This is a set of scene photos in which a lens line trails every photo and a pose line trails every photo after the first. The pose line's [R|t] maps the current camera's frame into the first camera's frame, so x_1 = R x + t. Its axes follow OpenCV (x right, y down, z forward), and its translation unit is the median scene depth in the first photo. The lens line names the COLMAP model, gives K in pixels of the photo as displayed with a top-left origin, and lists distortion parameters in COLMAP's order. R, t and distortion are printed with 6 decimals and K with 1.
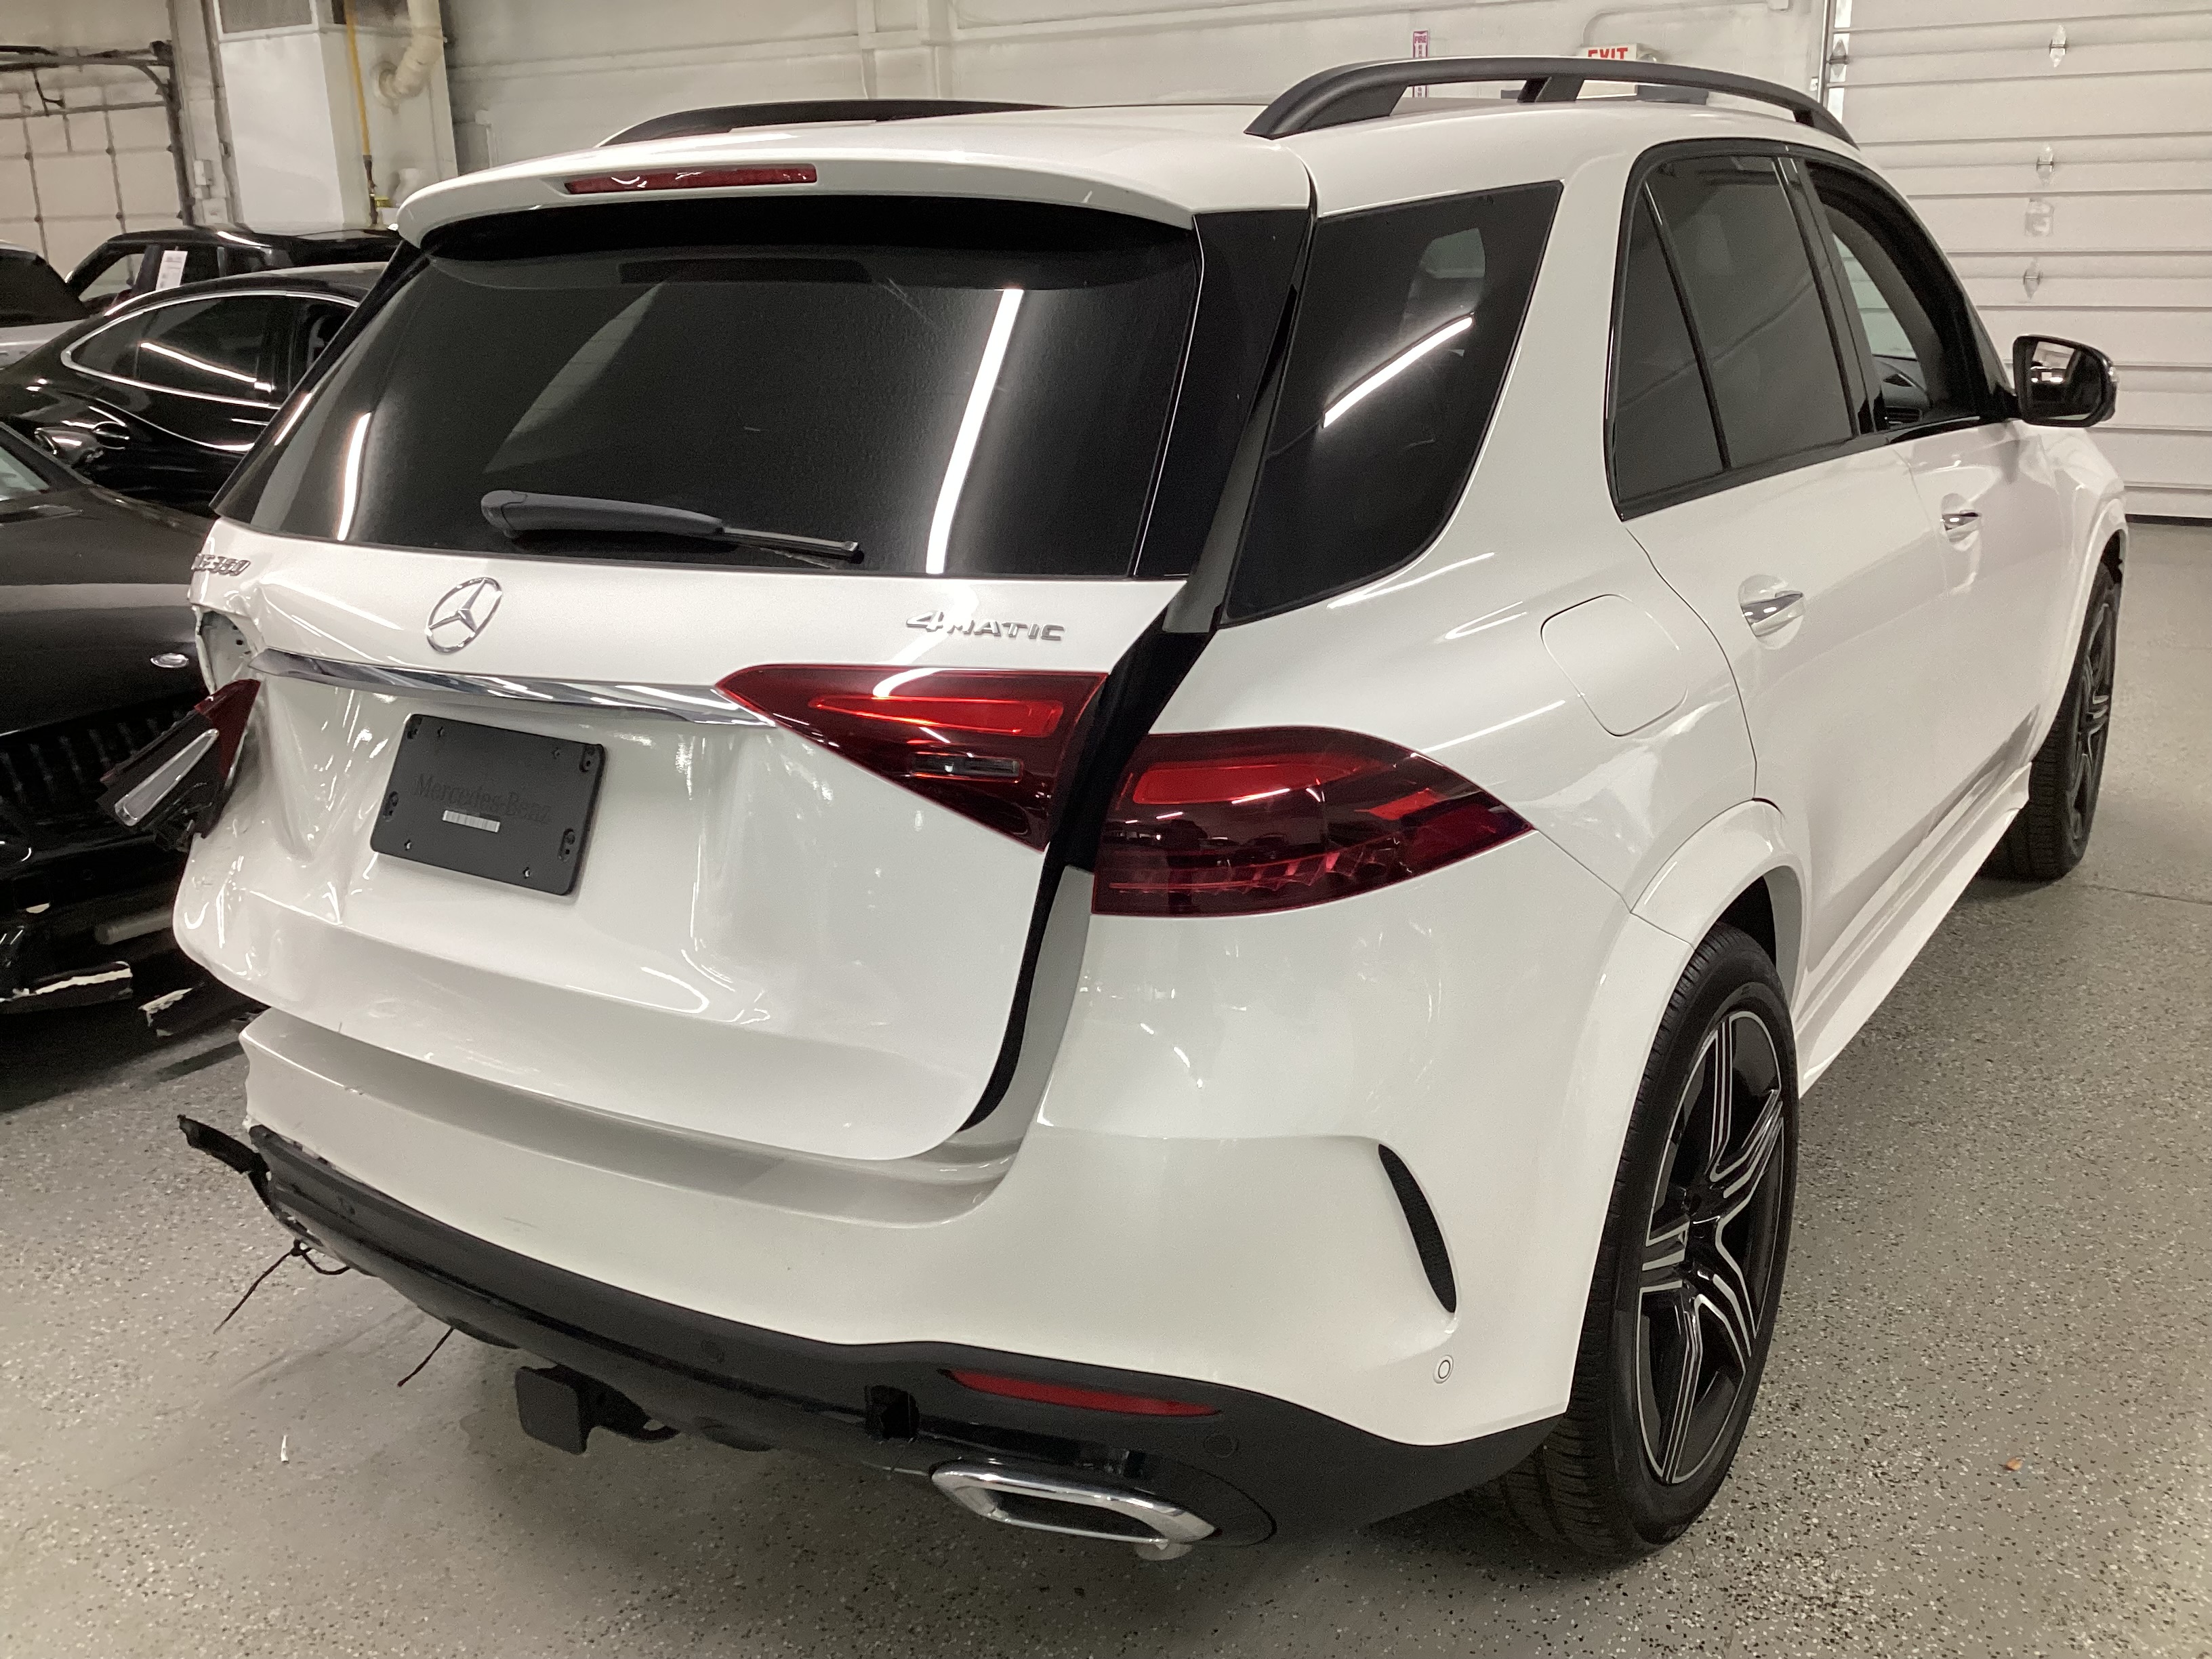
lens RADIAL K [[1969.9, 0, 1105.7], [0, 1969.9, 822.5], [0, 0, 1]] dist [0.129954, -0.279348]
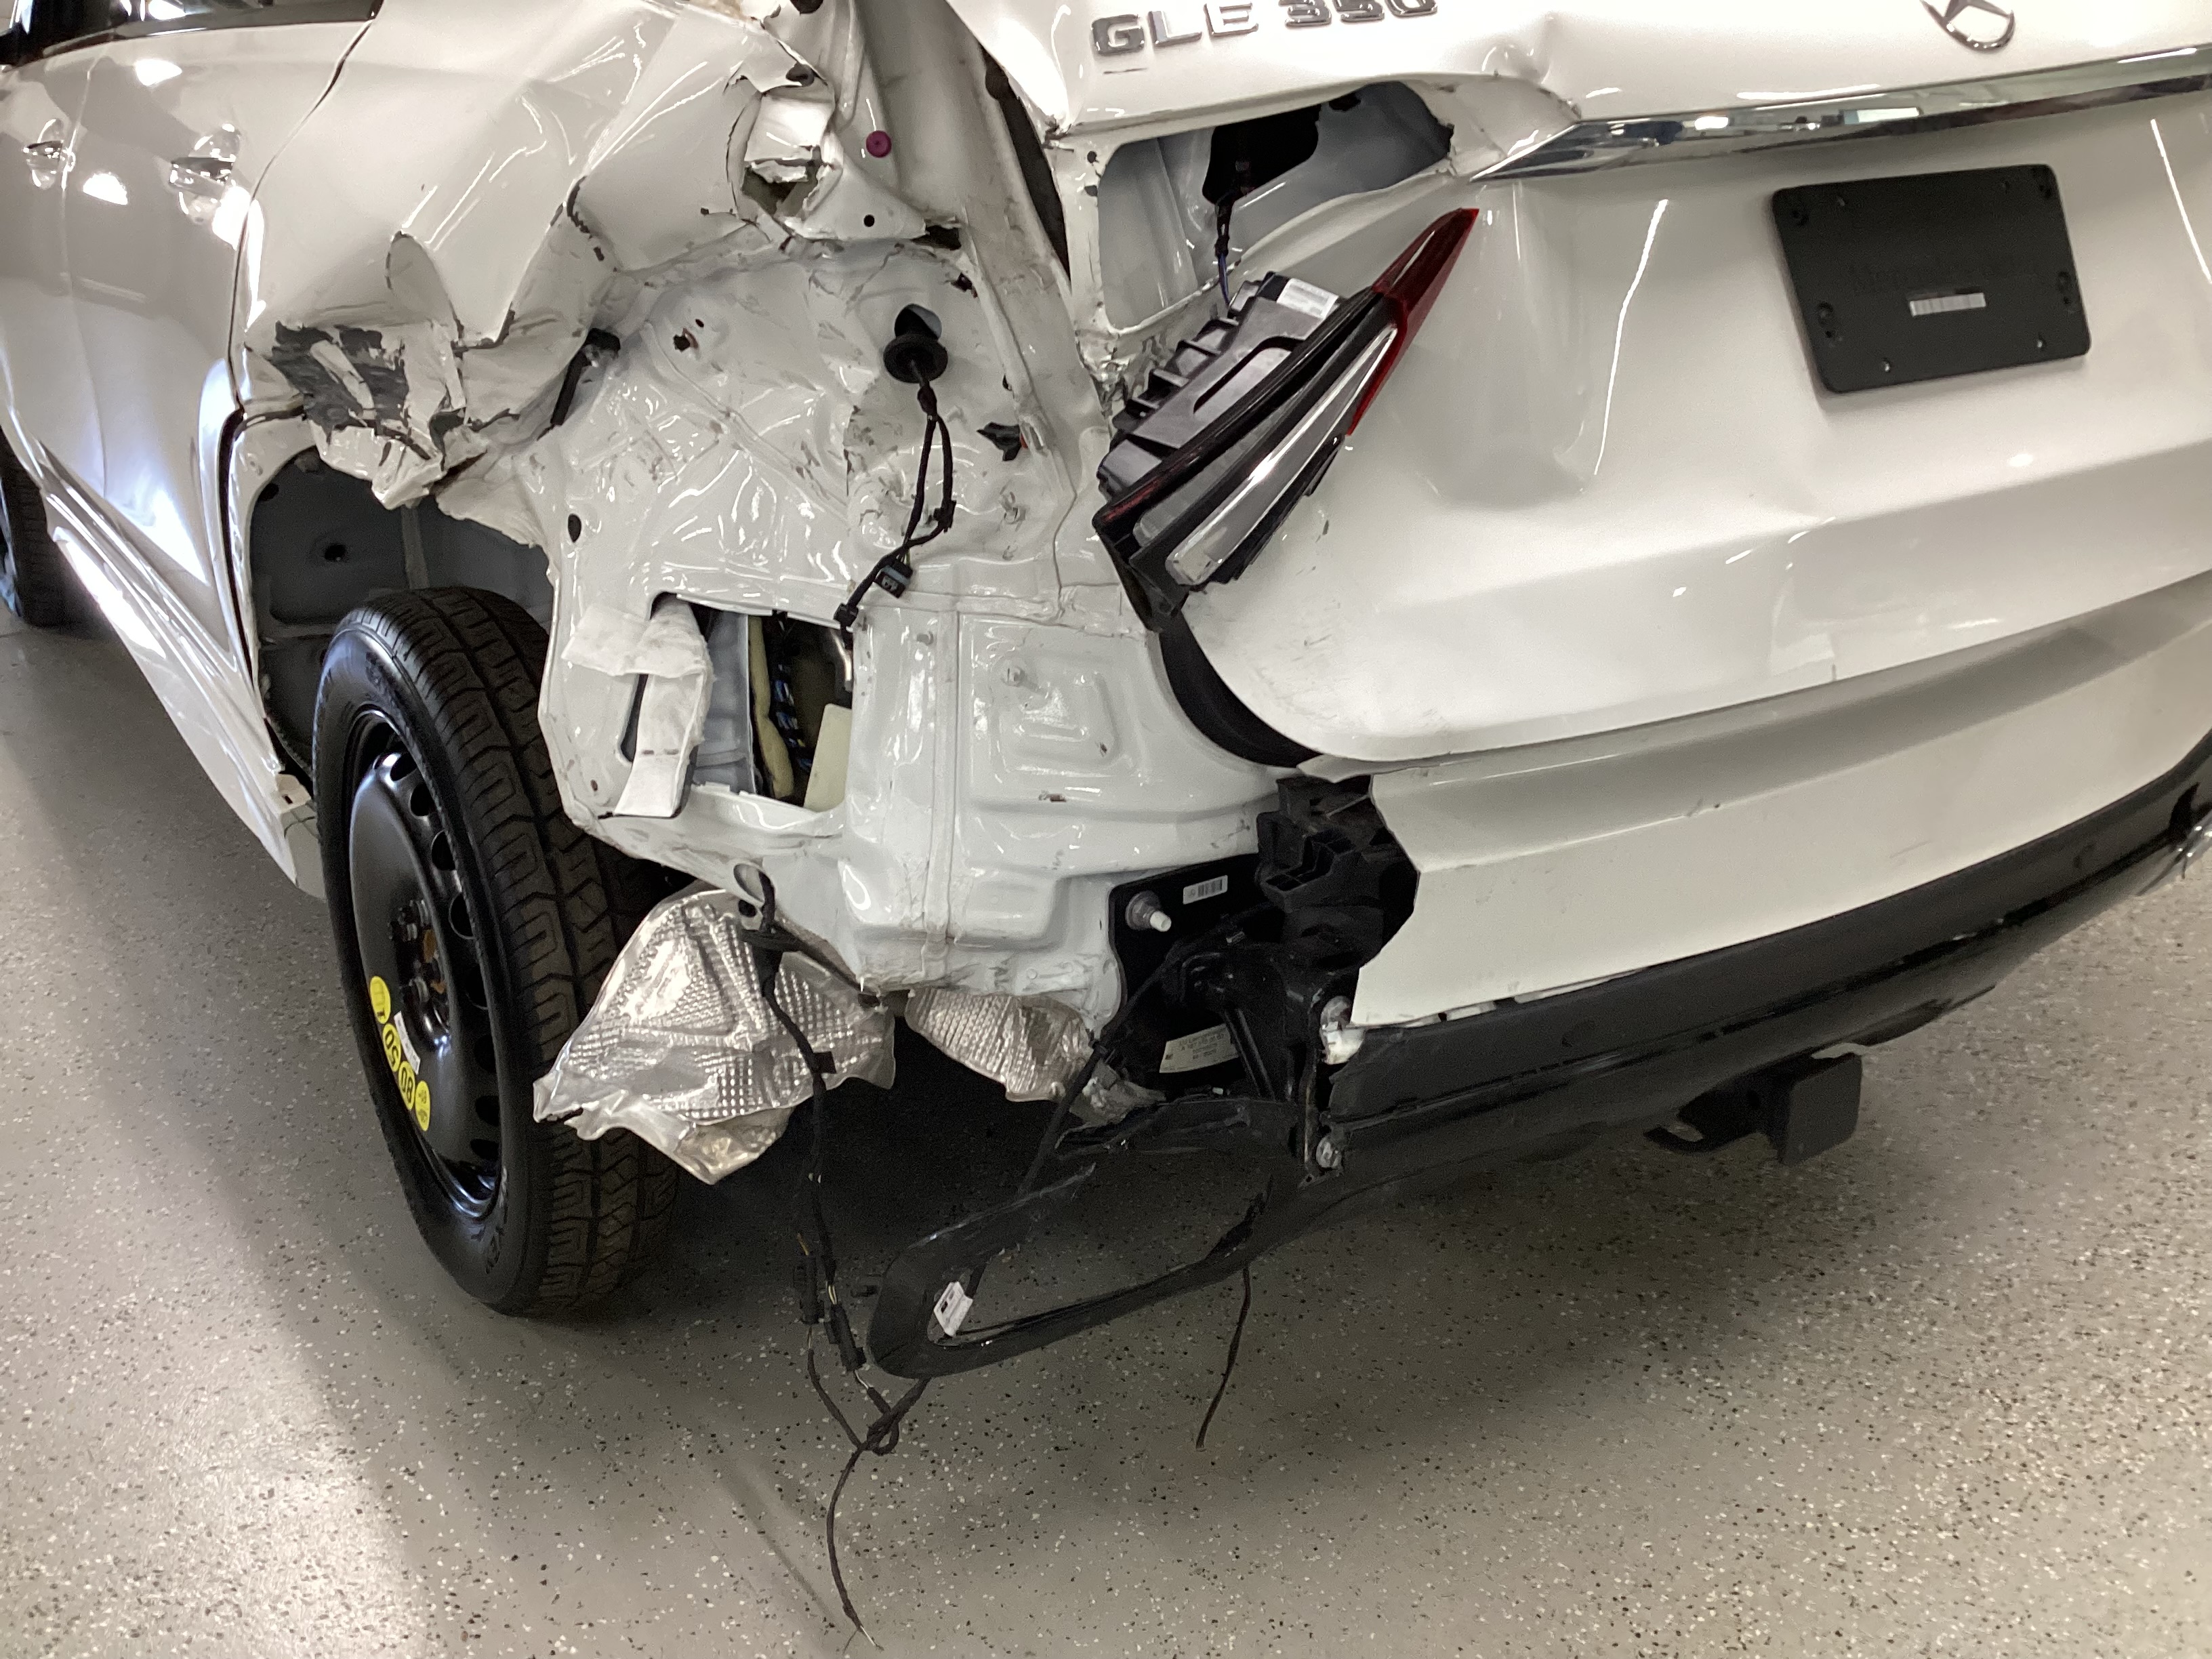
lens RADIAL K [[1987.0, 0, 1099.3], [0, 1987.0, 831.4], [0, 0, 1]] dist [0.134026, -0.322565]
pose [[0.421318, -0.339067, 0.841145, -1.043449], [0.269236, 0.932431, 0.241009, -0.075645], [-0.866027, 0.124925, 0.484139, 0.863215]]
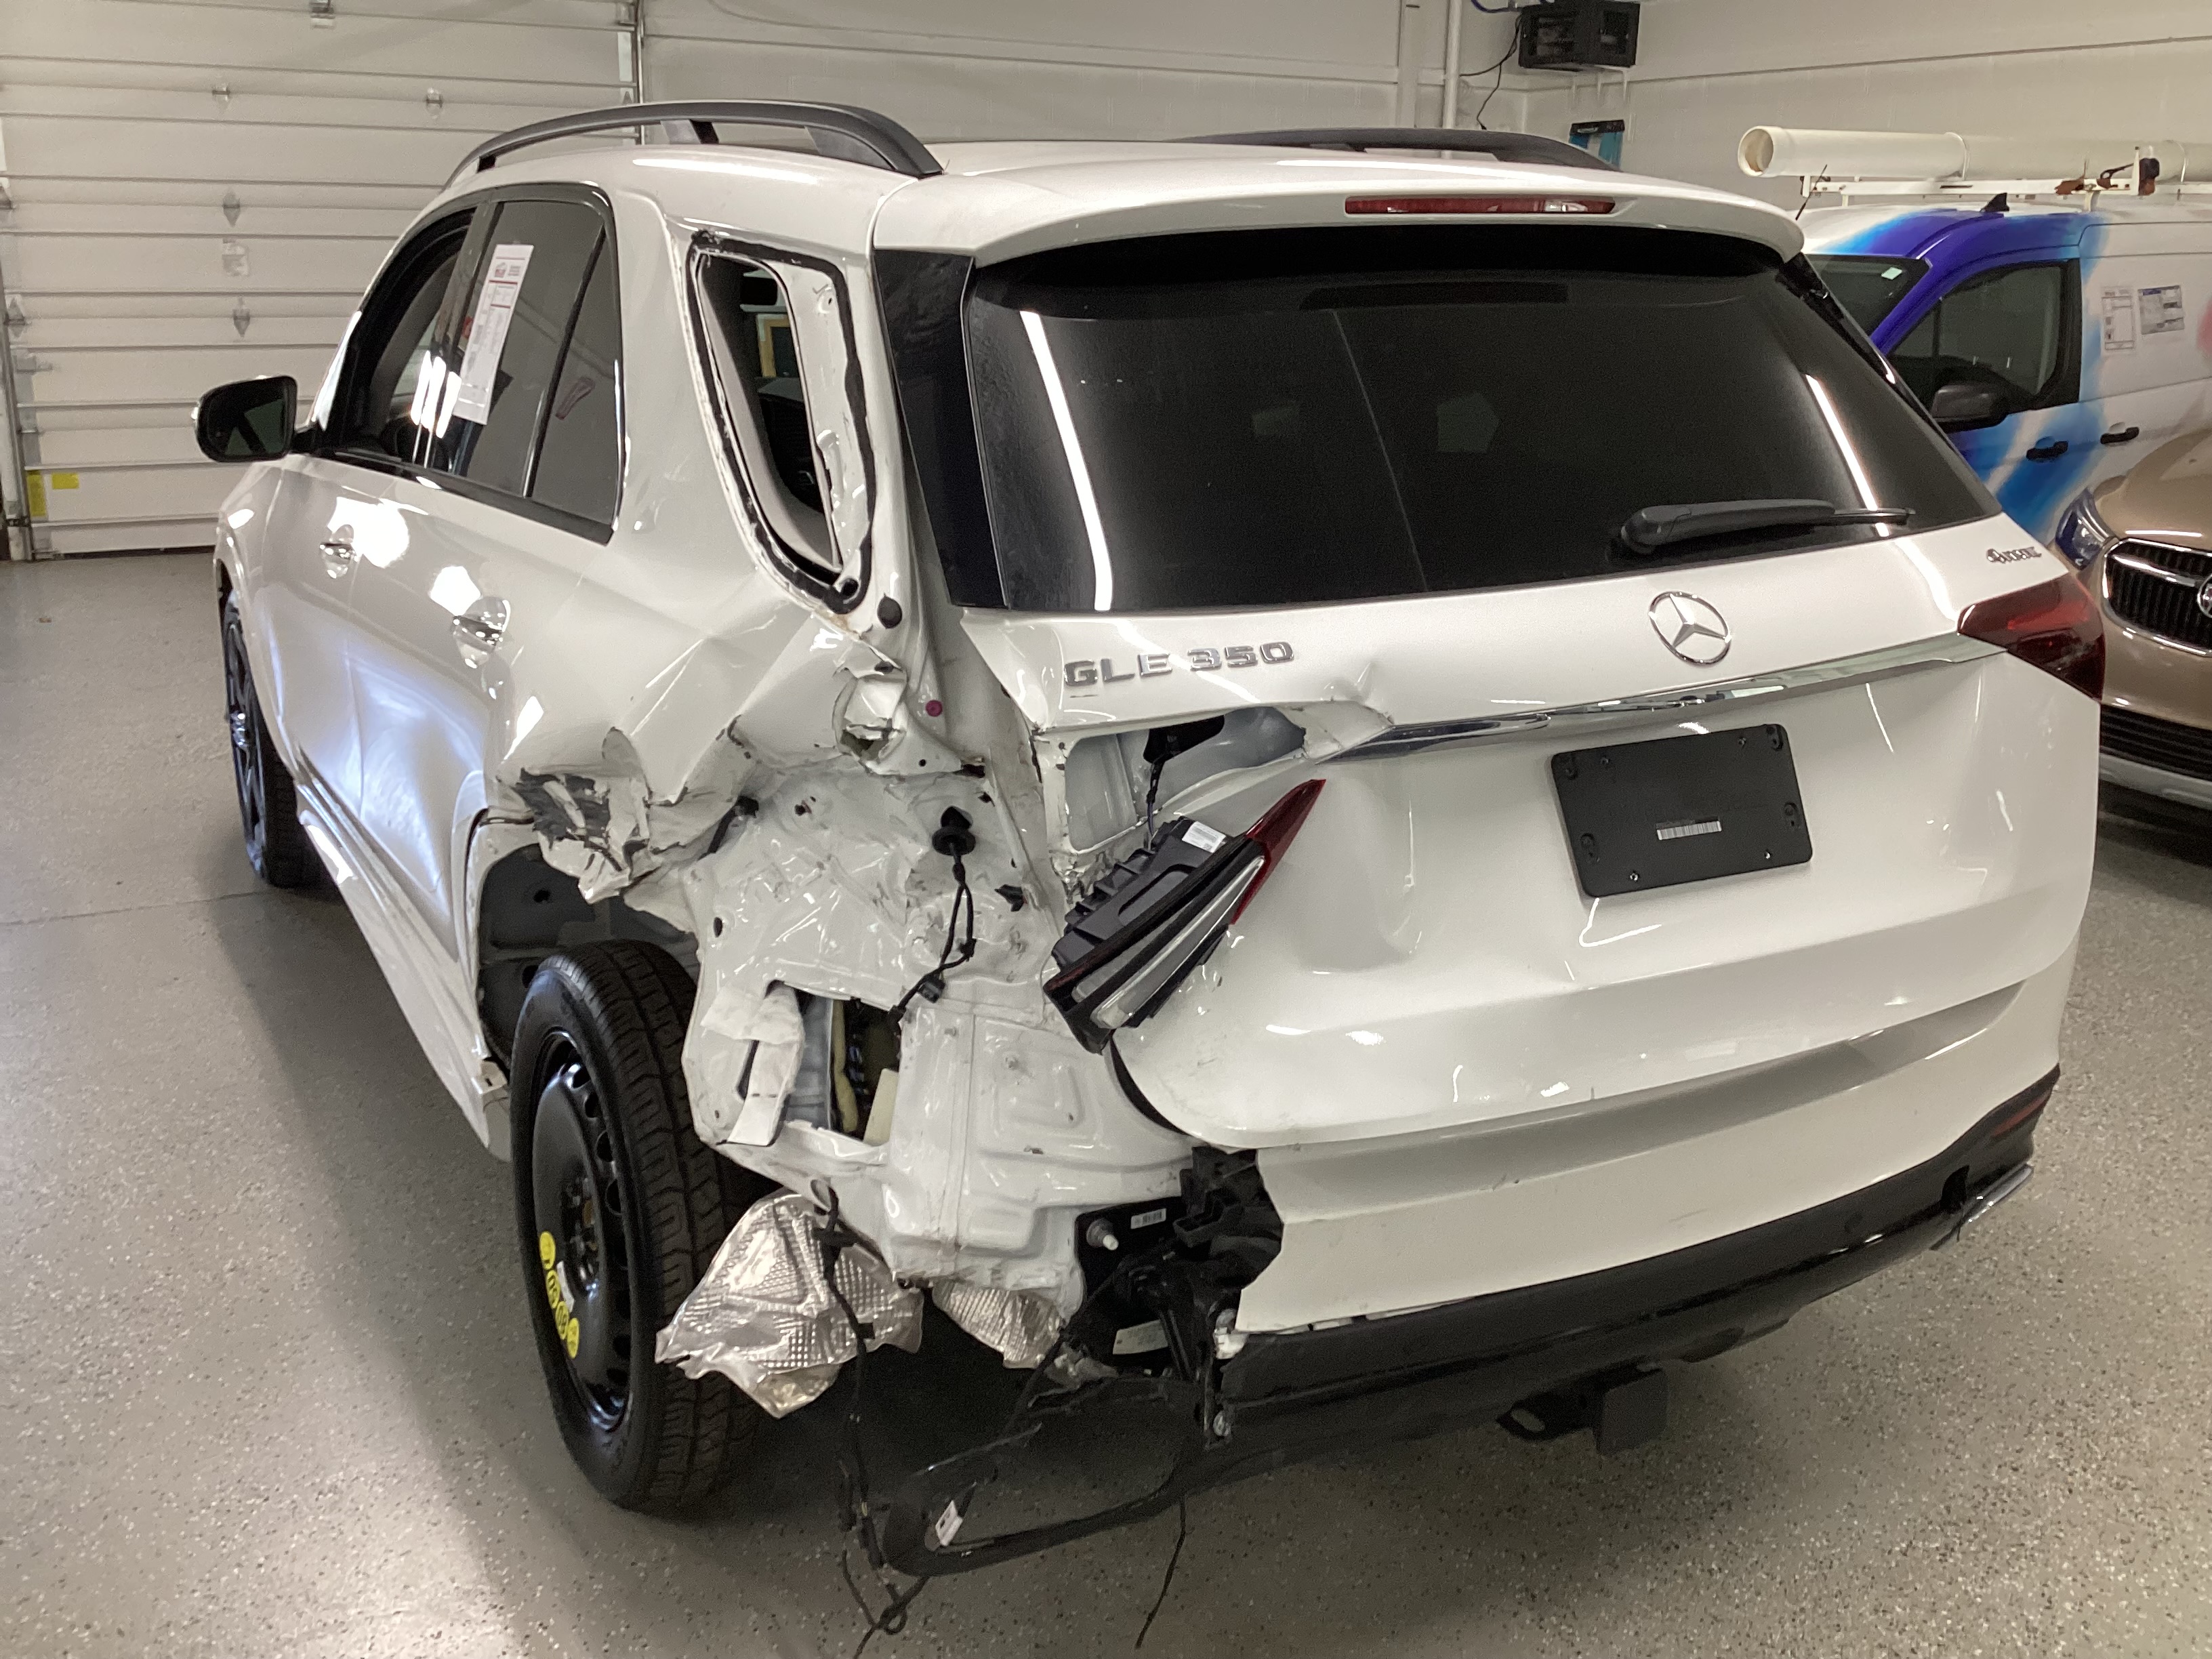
lens RADIAL K [[1980.0, 0, 1100.9], [0, 1980.0, 828.9], [0, 0, 1]] dist [0.123390, -0.298705]
pose [[0.494769, -0.222211, 0.840134, -1.221419], [0.237559, 0.964517, 0.115206, -0.175610], [-0.835924, 0.142581, 0.530002, 0.654856]]
